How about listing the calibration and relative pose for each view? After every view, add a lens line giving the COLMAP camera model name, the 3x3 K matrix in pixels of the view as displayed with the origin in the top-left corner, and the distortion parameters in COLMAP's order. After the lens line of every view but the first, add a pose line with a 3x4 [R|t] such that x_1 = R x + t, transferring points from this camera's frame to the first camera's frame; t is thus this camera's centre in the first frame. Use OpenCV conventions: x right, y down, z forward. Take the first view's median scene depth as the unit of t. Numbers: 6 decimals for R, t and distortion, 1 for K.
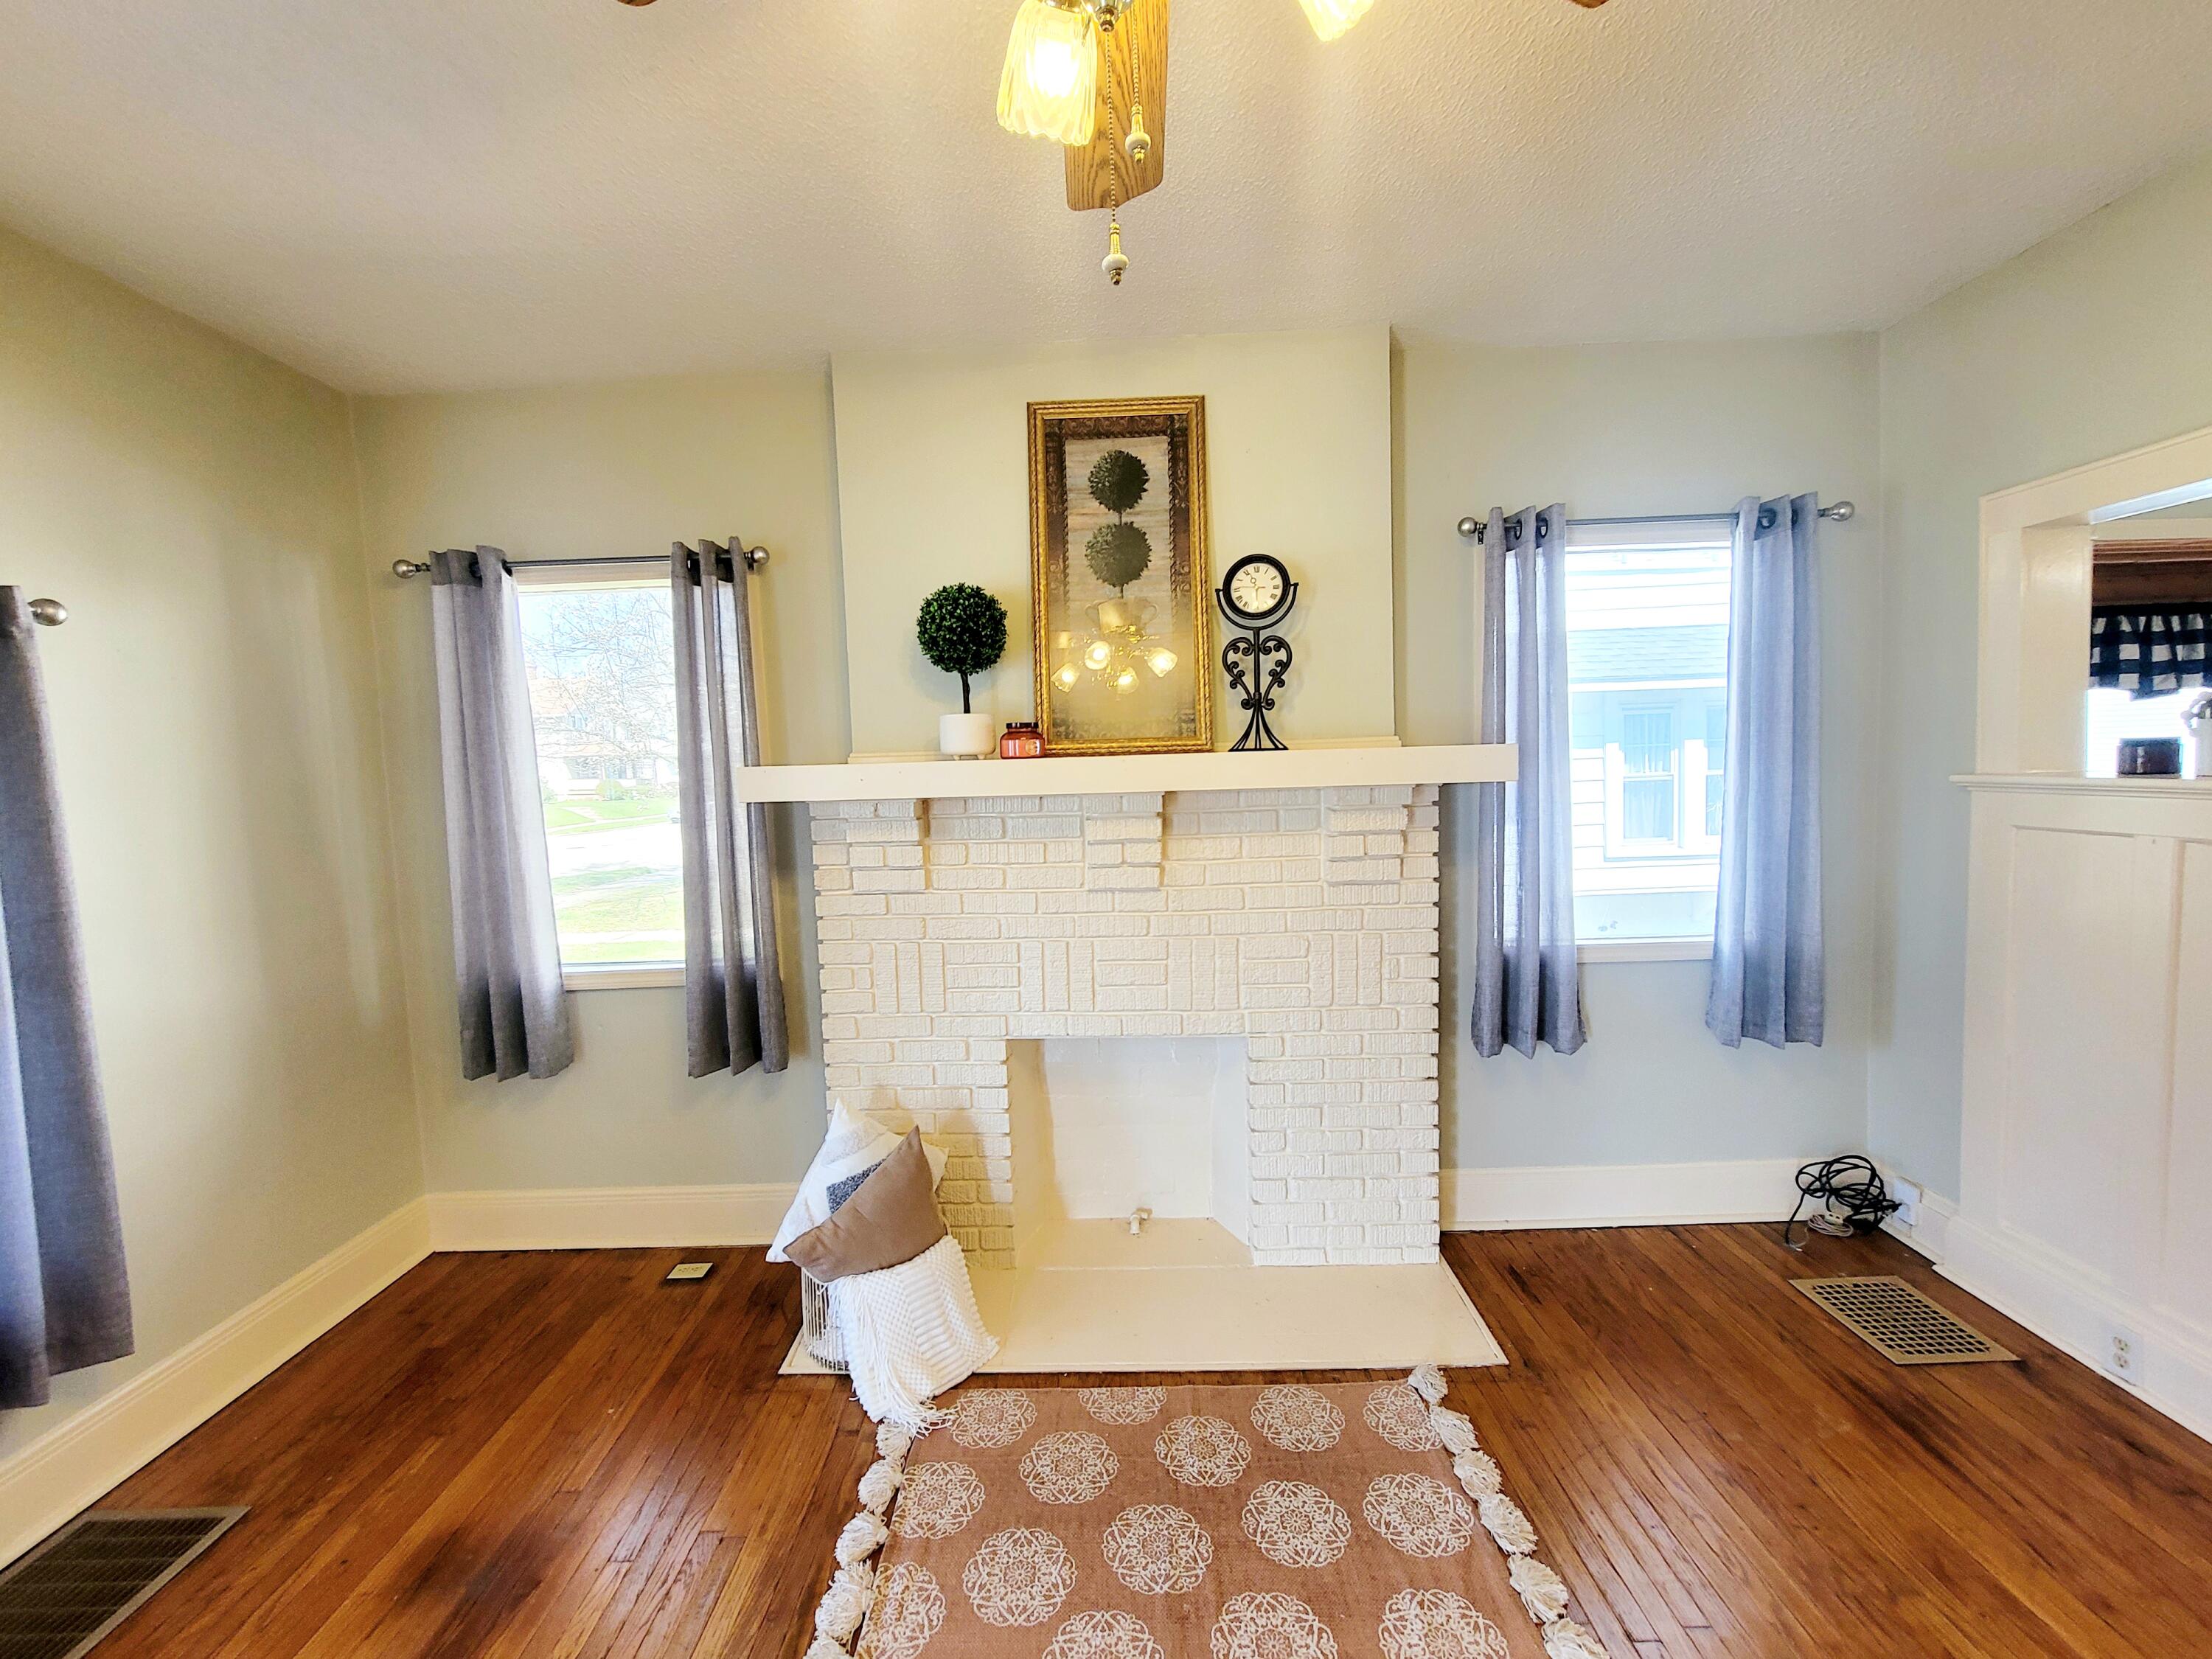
lens RADIAL K [[898.8, 0, 1092.5], [0, 898.8, 827.1], [0, 0, 1]] dist [-0.002600, 0.000216]
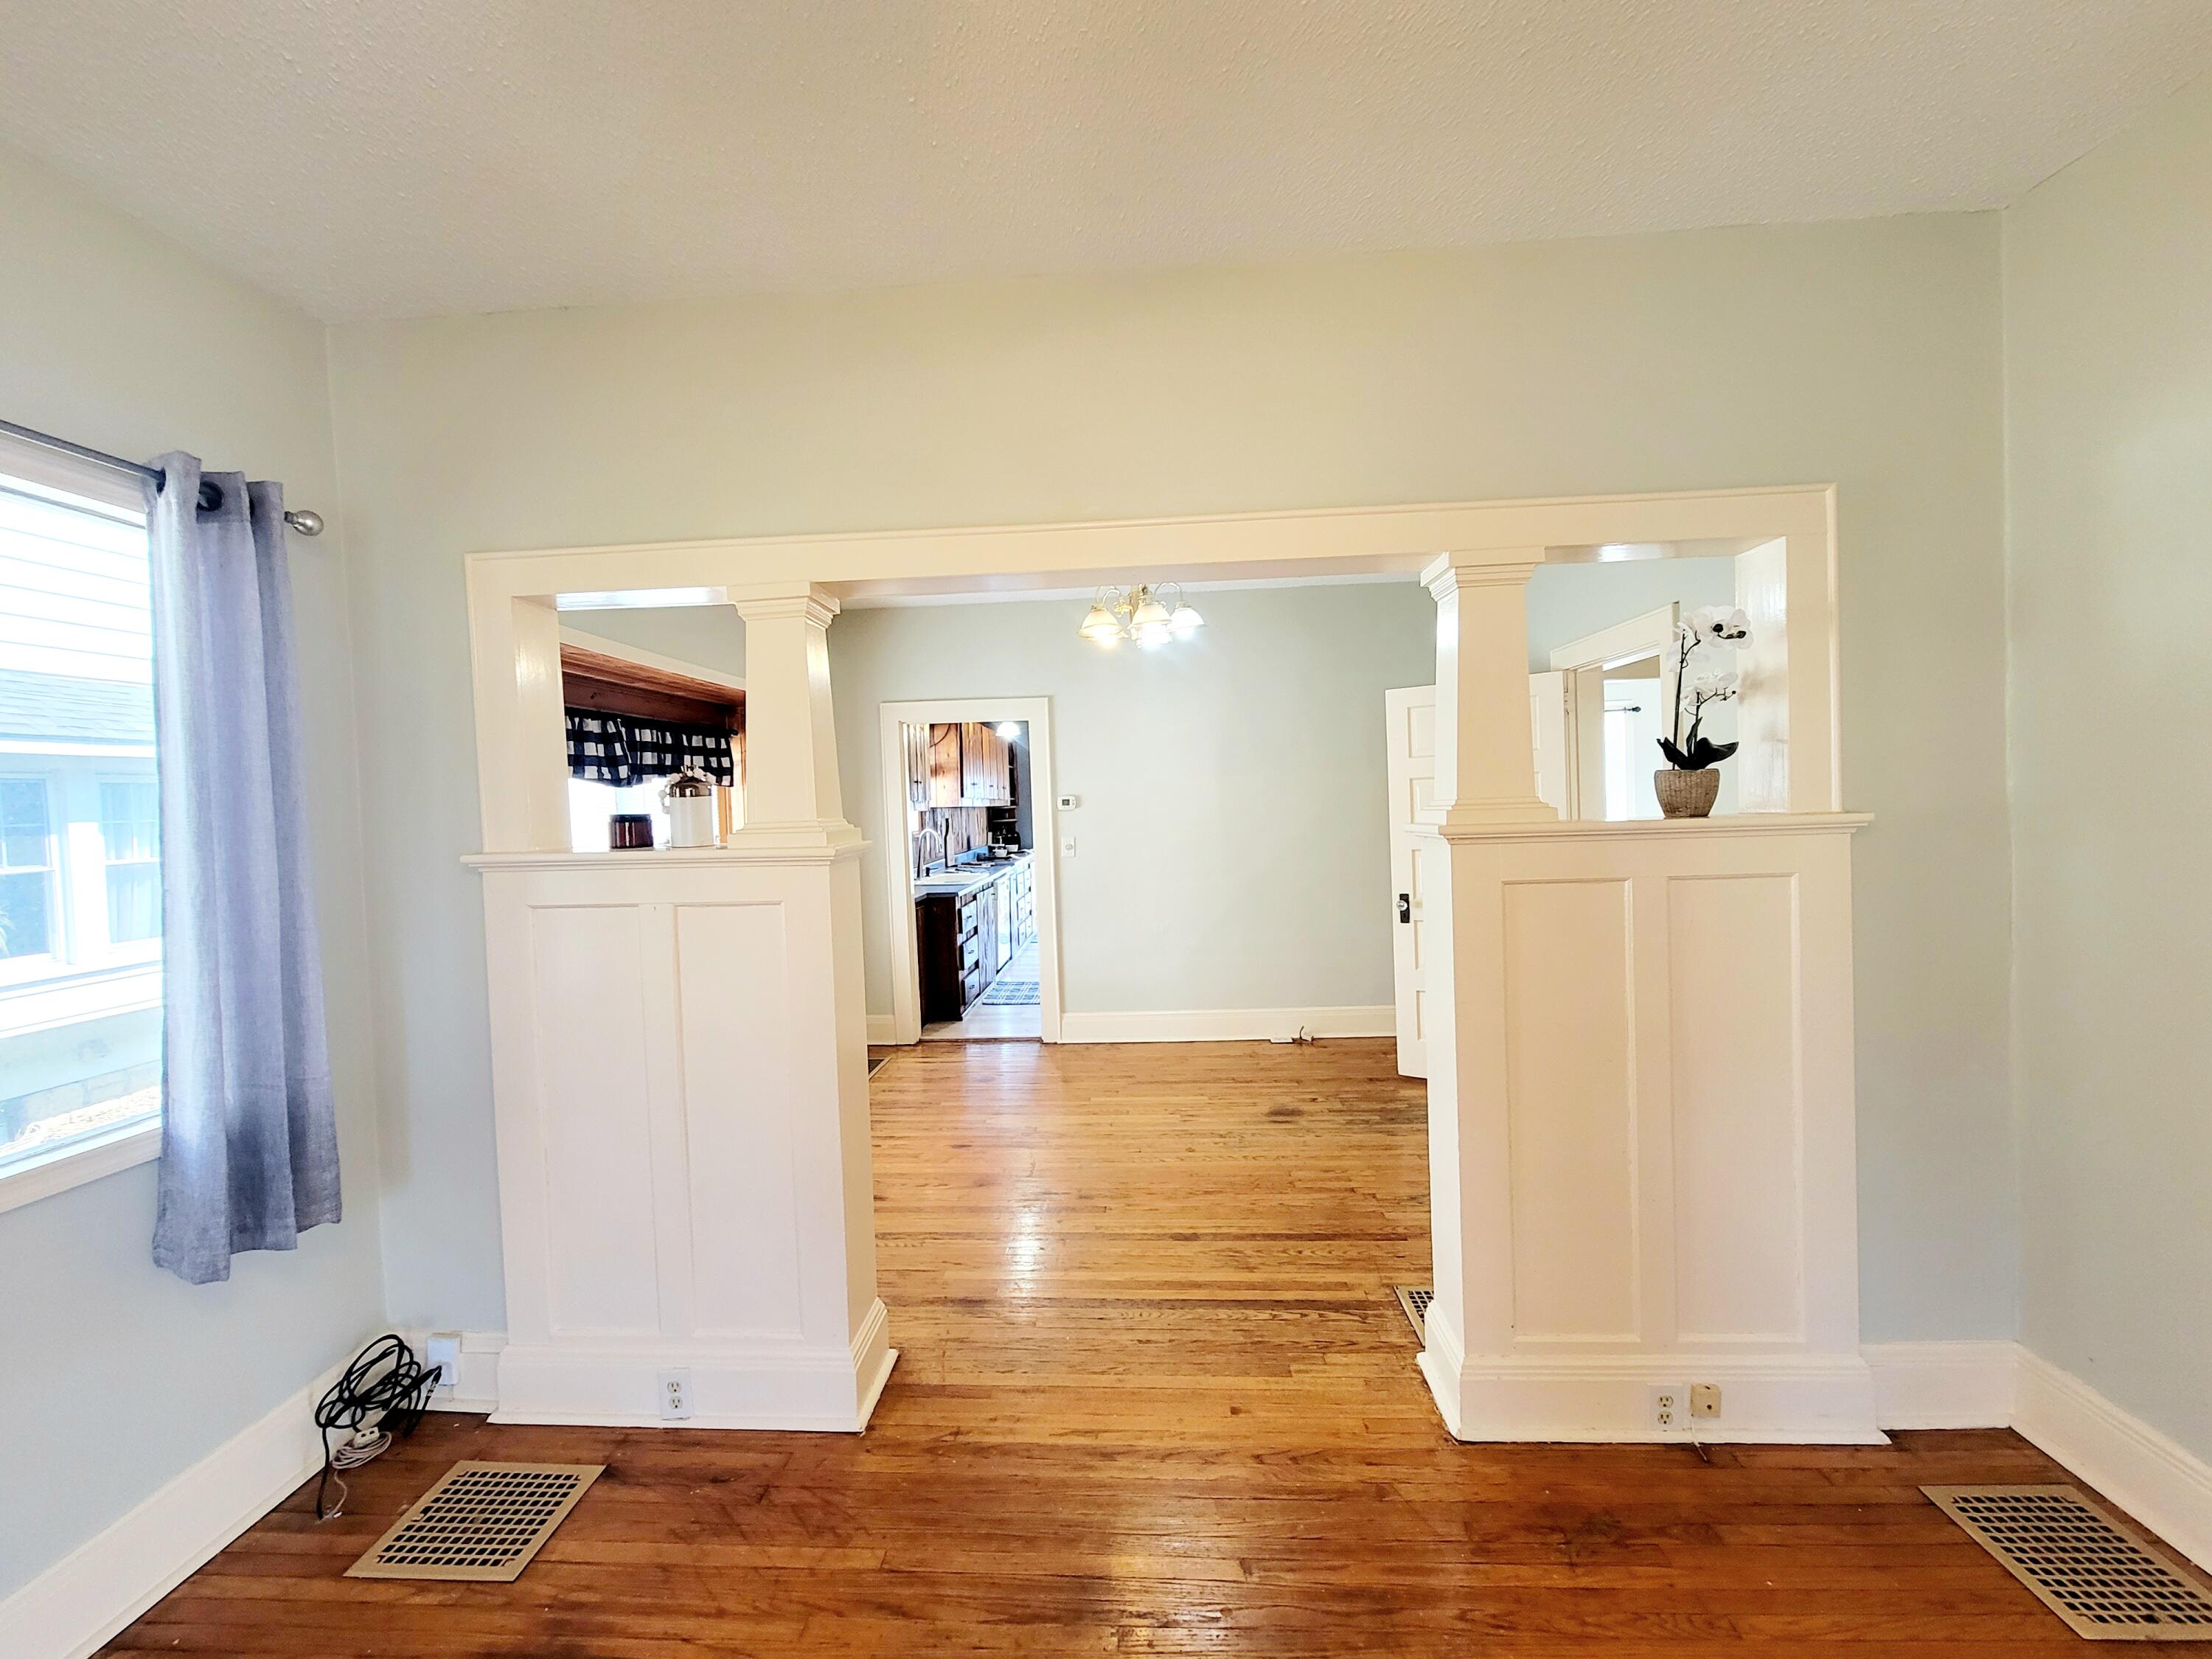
lens RADIAL K [[903.5, 0, 1090.9], [0, 903.5, 826.1], [0, 0, 1]] dist [-0.000027, 0.003167]
pose [[0.049002, 0.004128, 0.998790, 0.086952], [0.098953, 0.995052, -0.008967, -0.016566], [-0.993885, 0.099273, 0.048351, 0.319586]]
